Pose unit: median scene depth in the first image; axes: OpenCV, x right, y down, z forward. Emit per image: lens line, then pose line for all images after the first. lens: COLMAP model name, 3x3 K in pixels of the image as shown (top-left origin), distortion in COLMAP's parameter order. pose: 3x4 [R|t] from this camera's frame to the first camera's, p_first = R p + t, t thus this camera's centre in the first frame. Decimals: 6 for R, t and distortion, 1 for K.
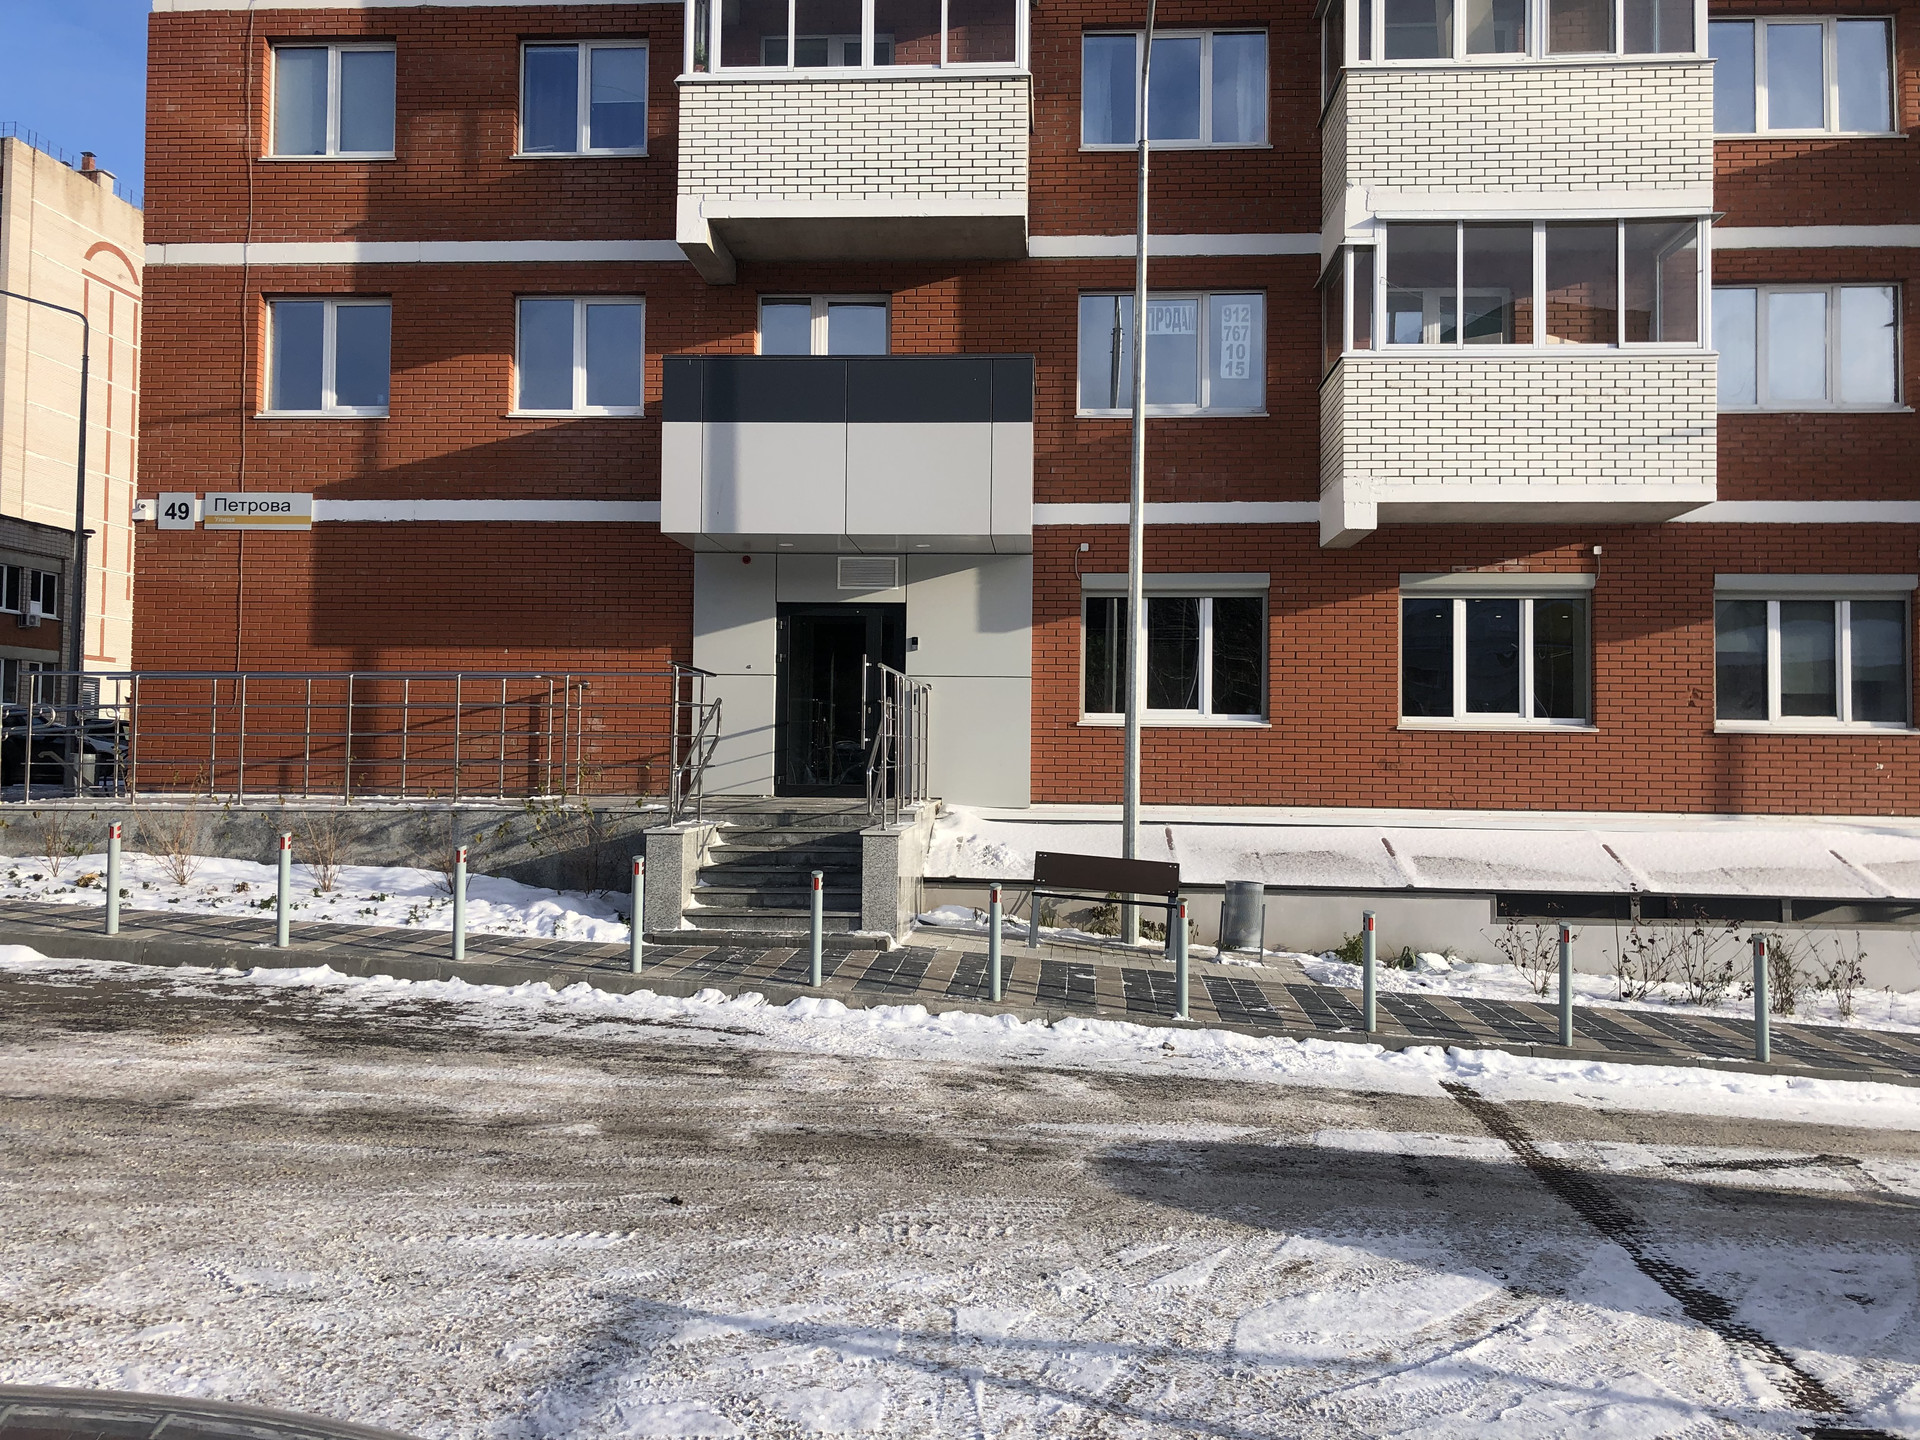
lens RADIAL K [[1573.1, 0, 960.0], [0, 1573.1, 720.0], [0, 0, 1]] dist [0.013690, 0.000299]
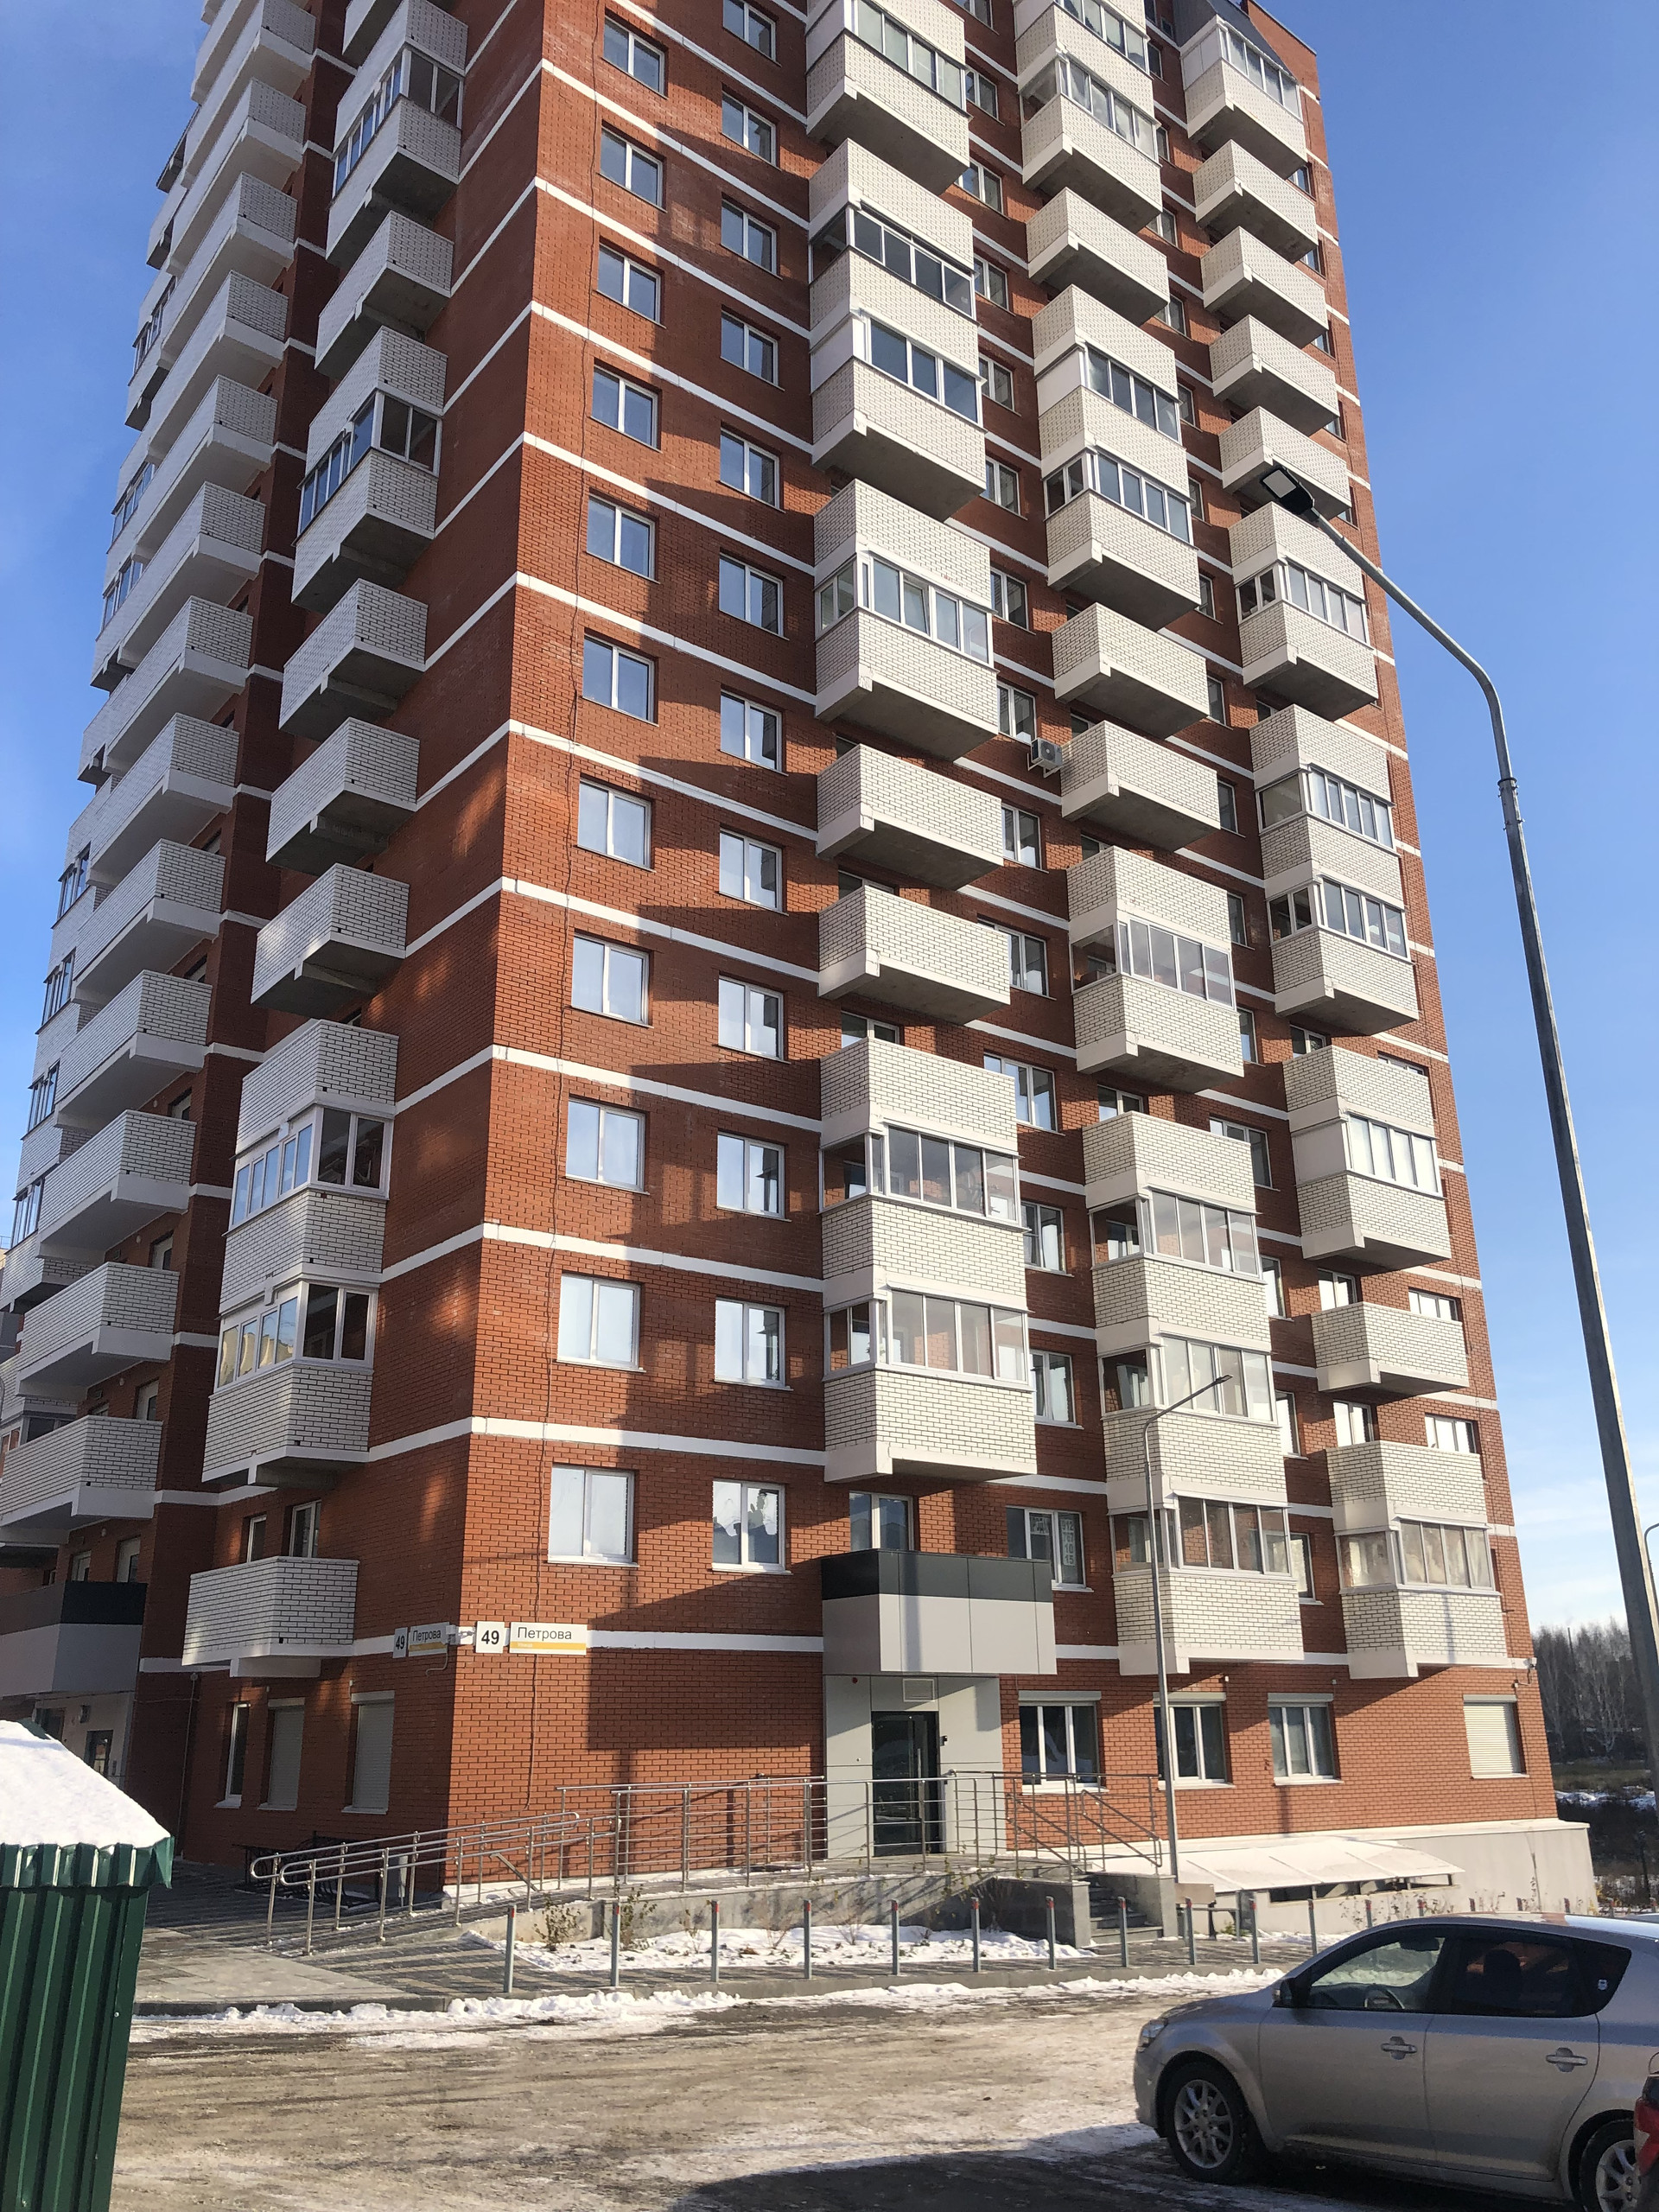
lens RADIAL K [[1812.3, 0, 829.5], [0, 1812.3, 1106.0], [0, 0, 1]] dist [0.013690, 0.000299]
pose [[0.725753, 0.205842, 0.656438, -1.376951], [0.009911, 0.950960, -0.309155, -0.090064], [-0.687883, 0.230876, 0.688122, -0.258916]]
